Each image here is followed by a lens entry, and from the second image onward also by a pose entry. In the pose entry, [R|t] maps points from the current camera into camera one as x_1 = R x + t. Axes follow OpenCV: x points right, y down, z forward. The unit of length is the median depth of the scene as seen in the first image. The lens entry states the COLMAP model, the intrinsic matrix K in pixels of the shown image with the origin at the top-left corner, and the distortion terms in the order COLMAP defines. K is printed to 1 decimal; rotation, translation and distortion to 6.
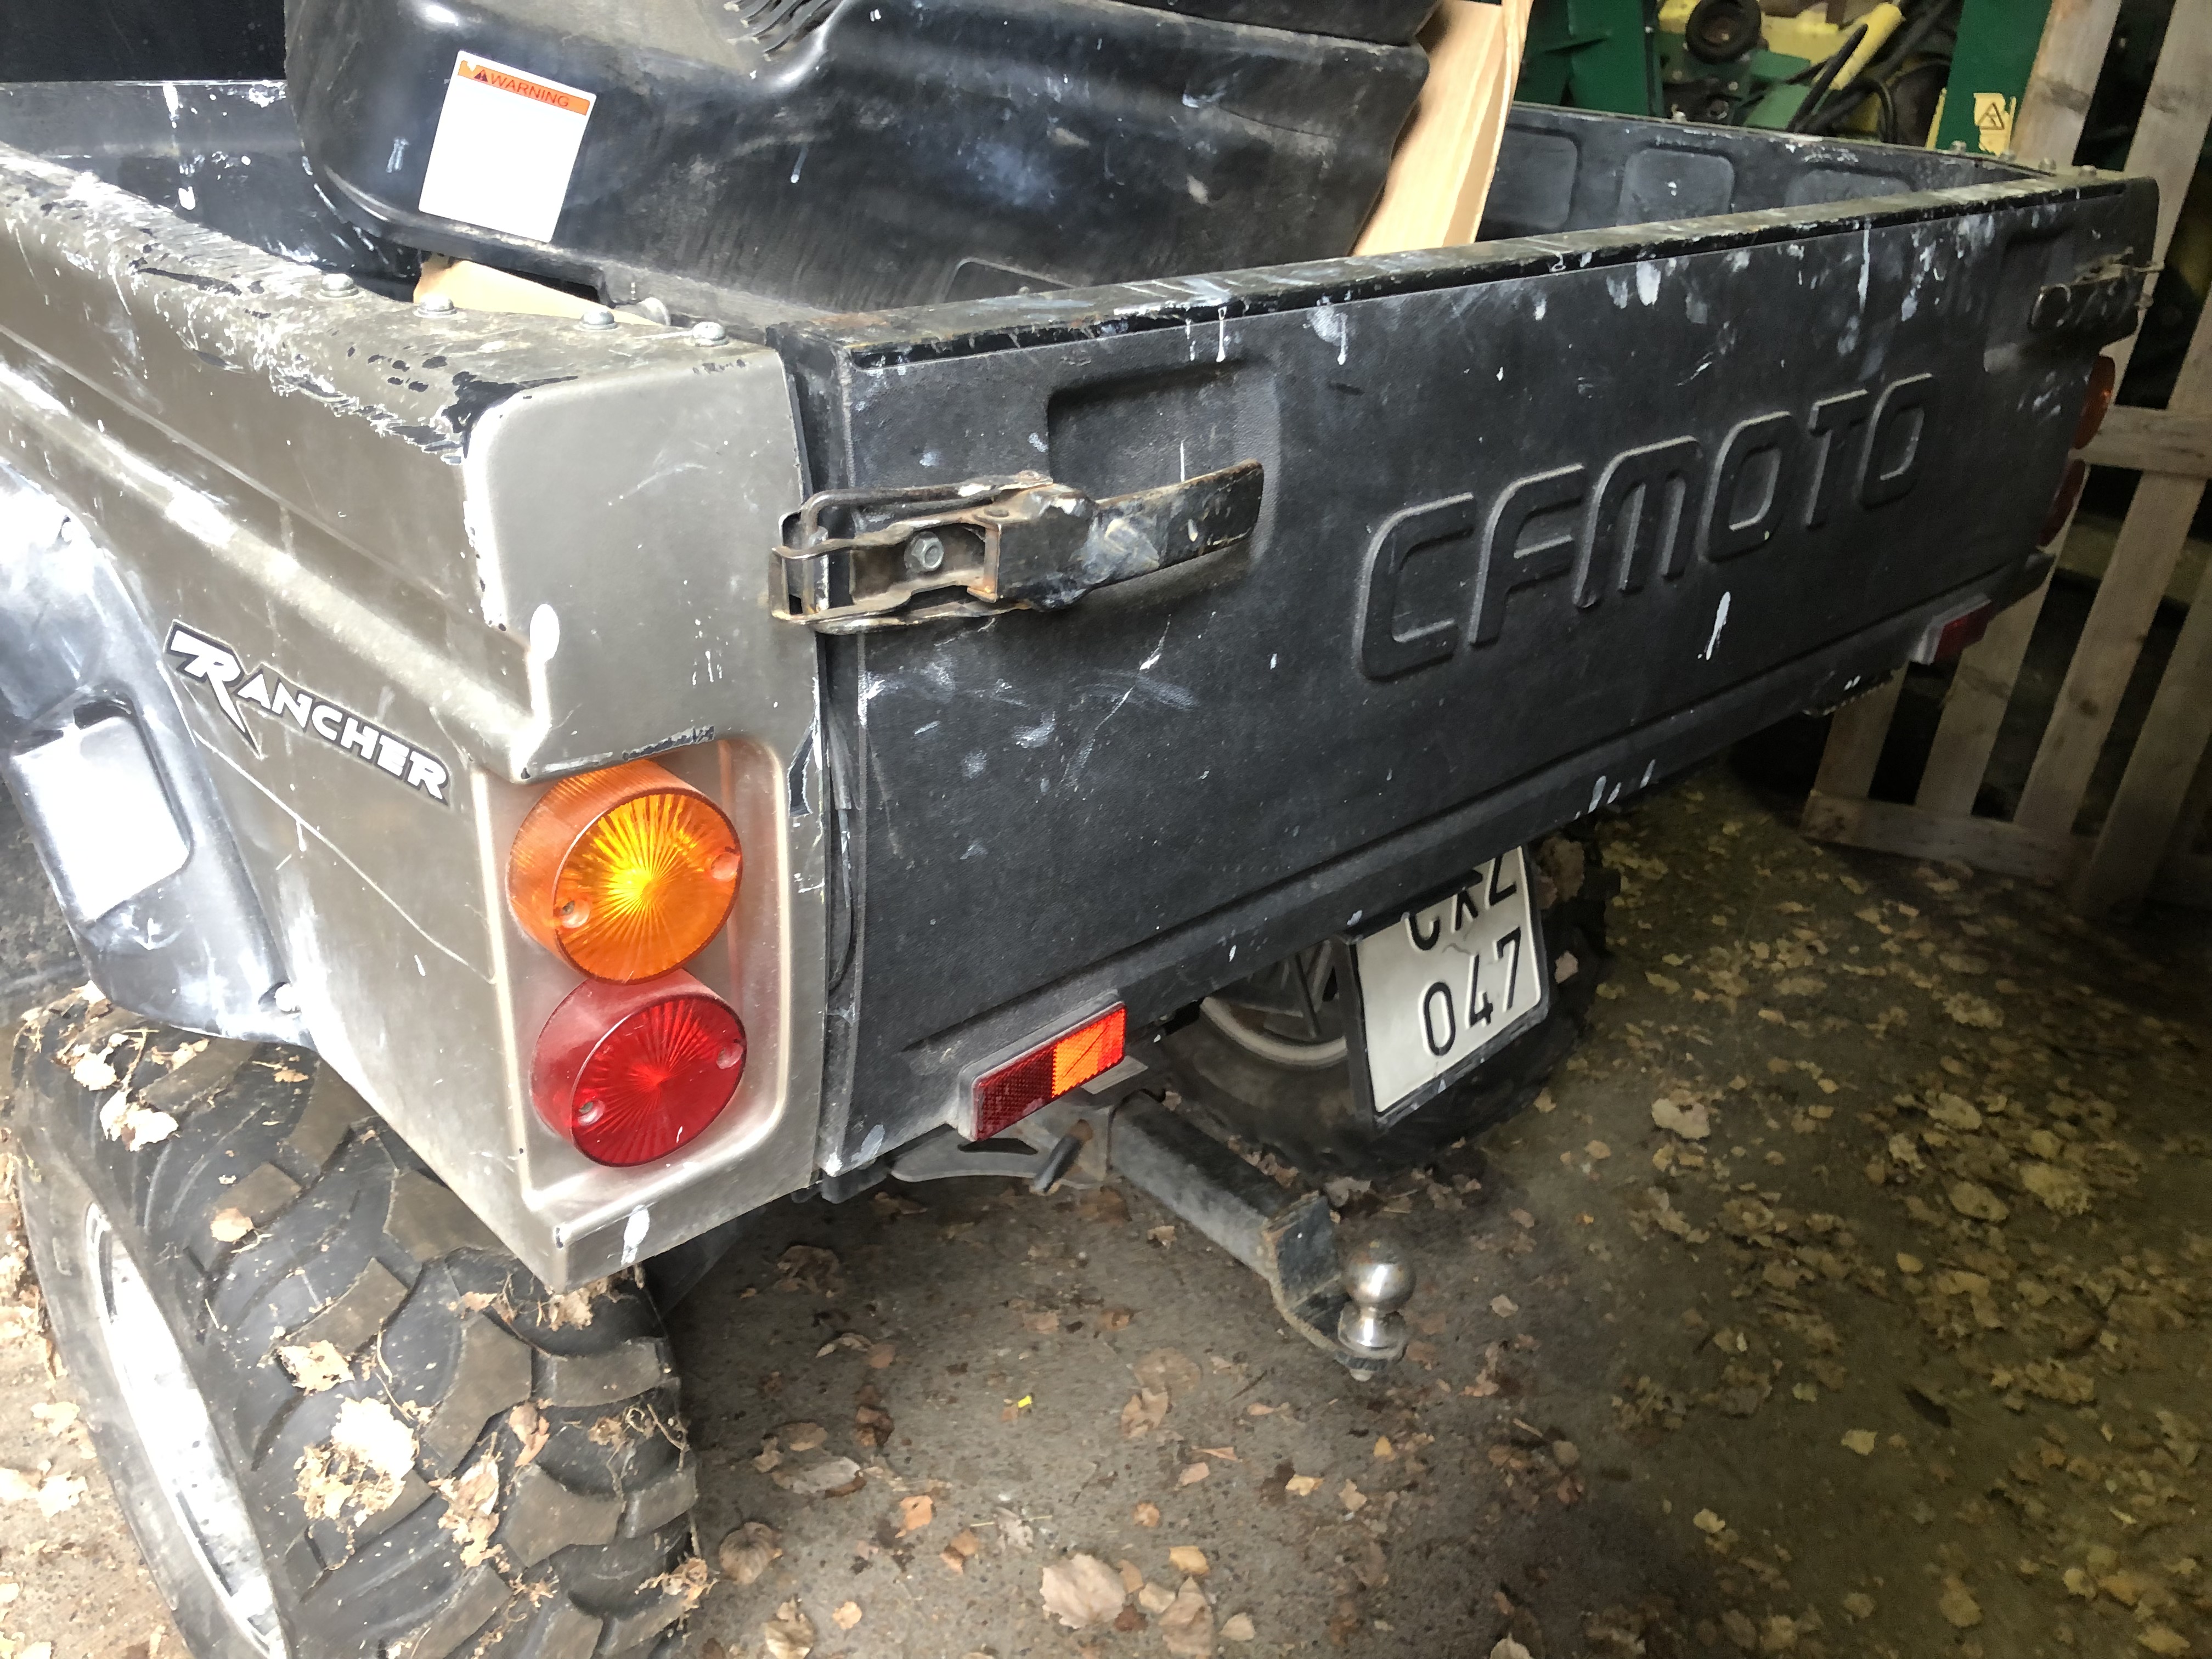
lens RADIAL K [[1828.0, 0, 1067.1], [0, 1828.0, 838.2], [0, 0, 1]] dist [-0.005740, 0.072886]
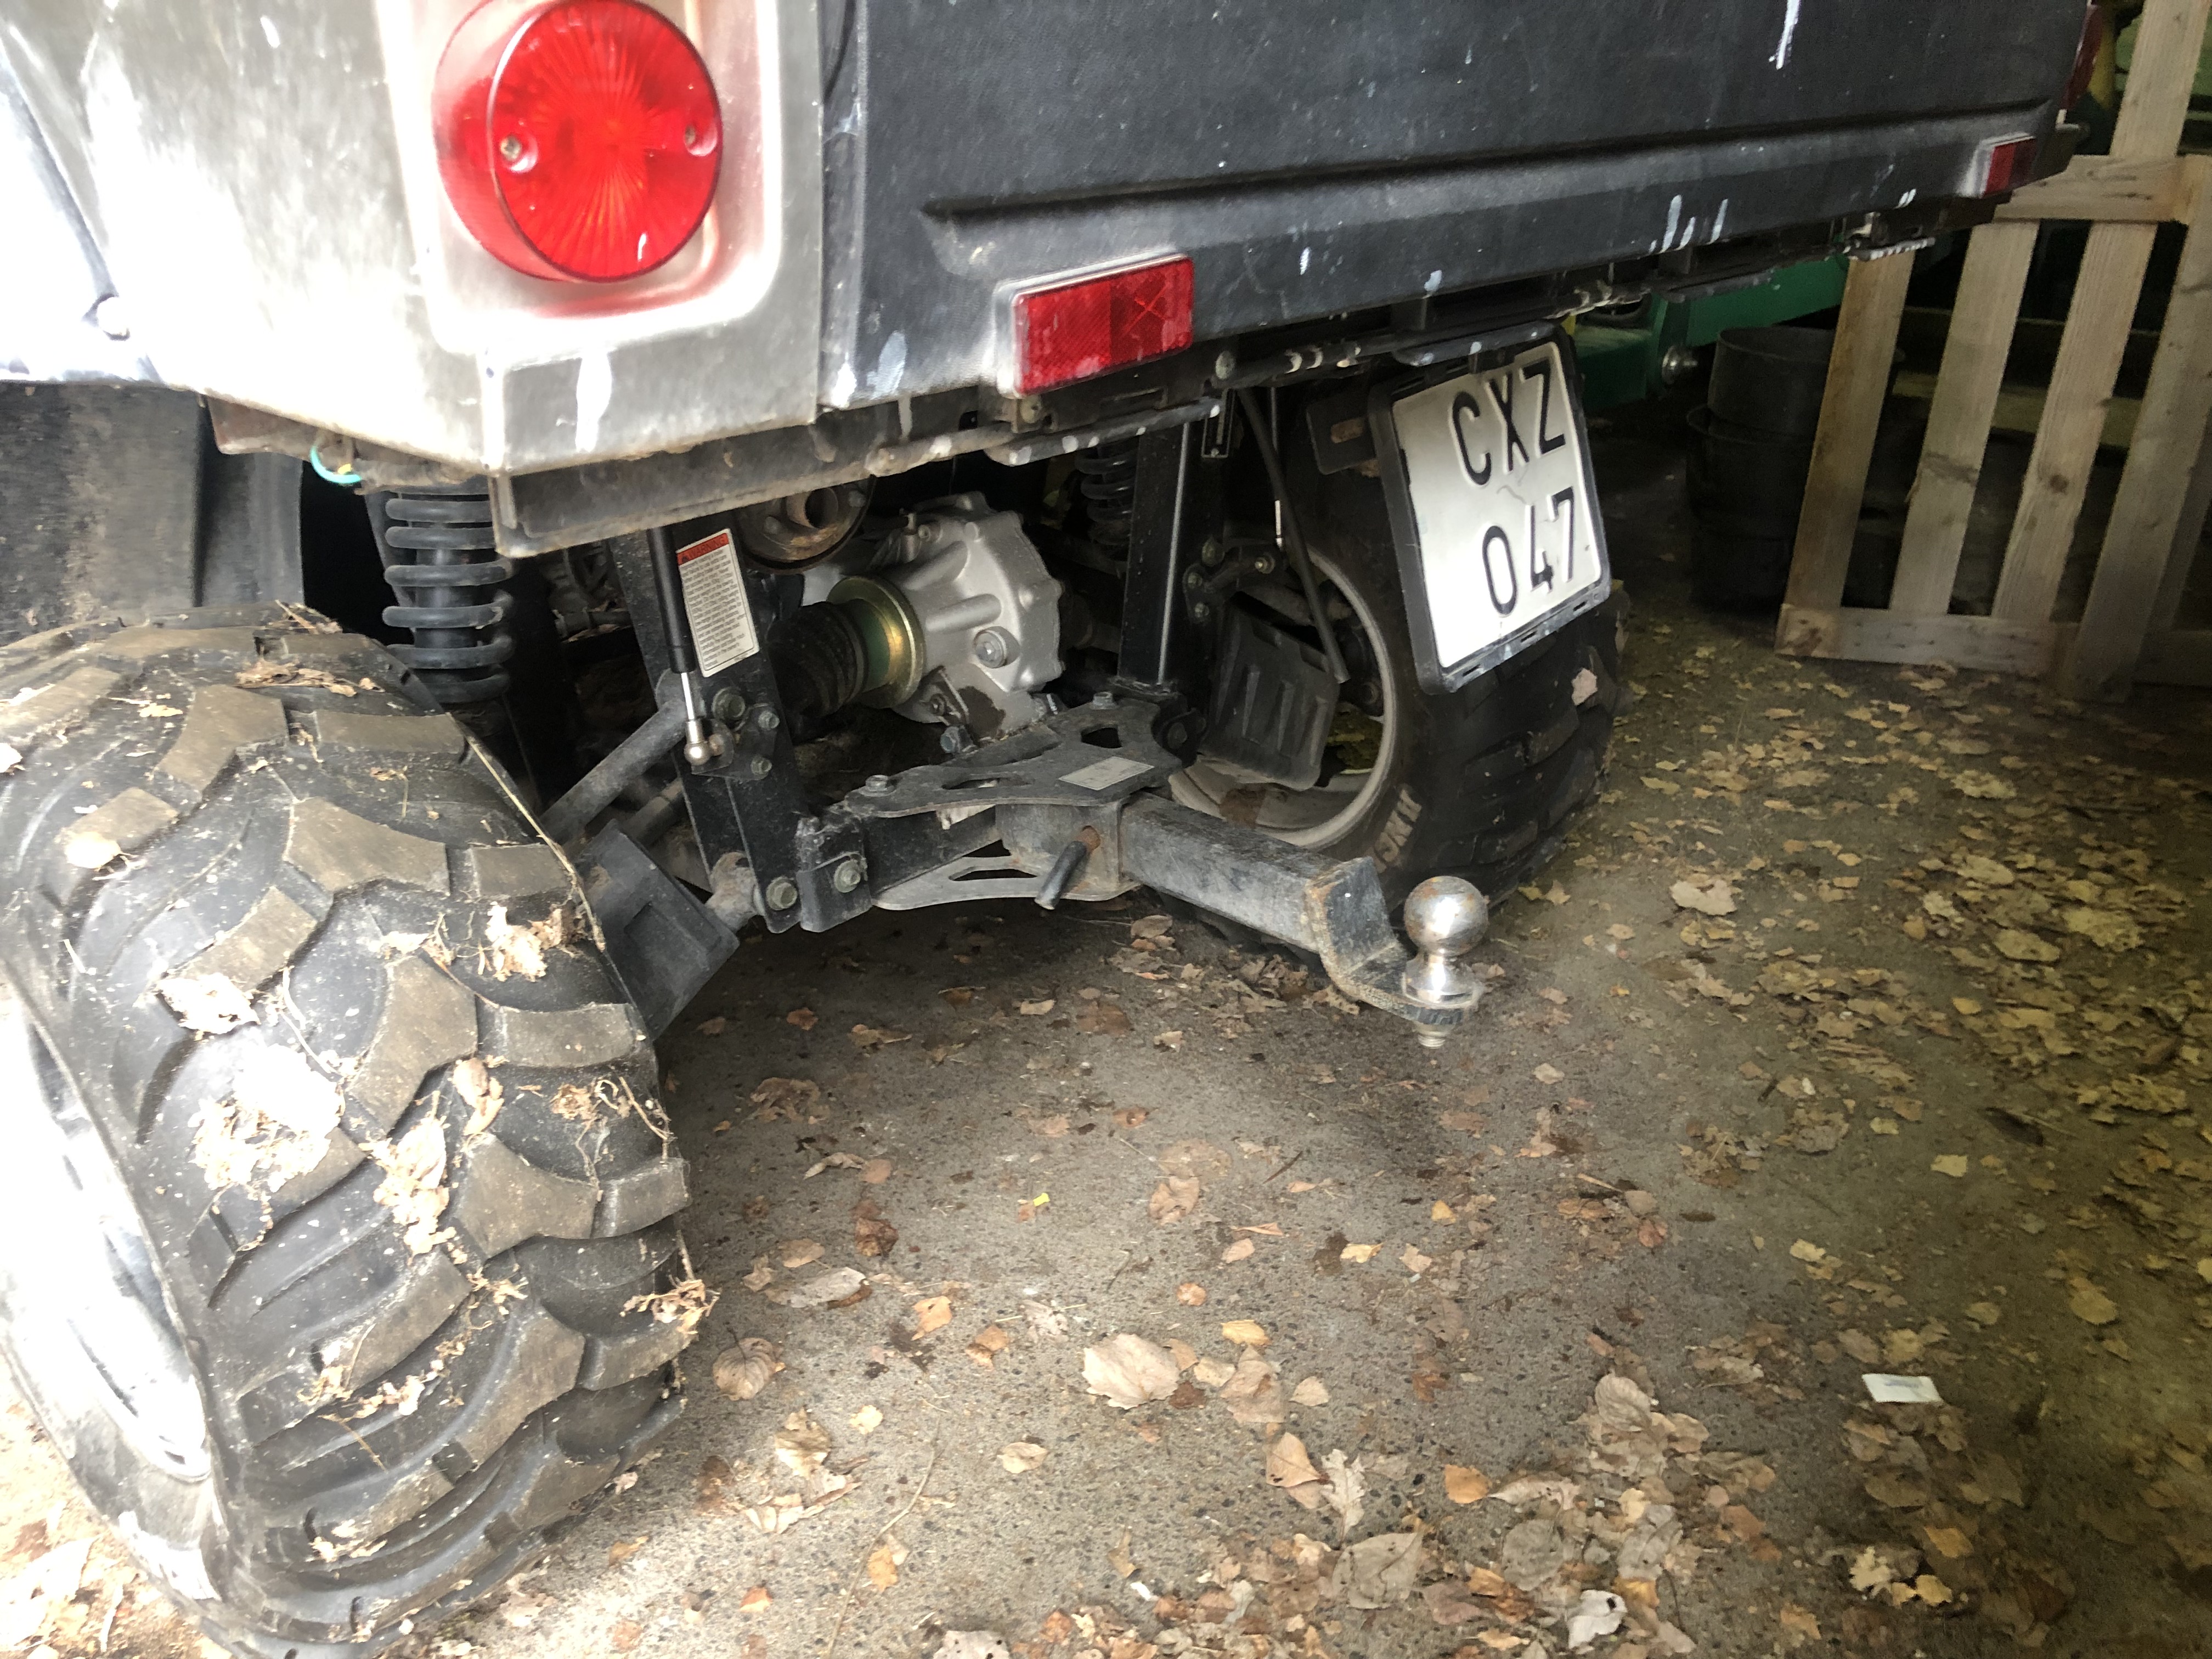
lens RADIAL K [[1810.7, 0, 1067.3], [0, 1810.7, 828.5], [0, 0, 1]] dist [0.026508, 0.011676]
pose [[0.995550, -0.082648, 0.045261, -0.036702], [0.084900, 0.995117, -0.050334, 0.178579], [-0.040880, 0.053952, 0.997706, 0.106054]]
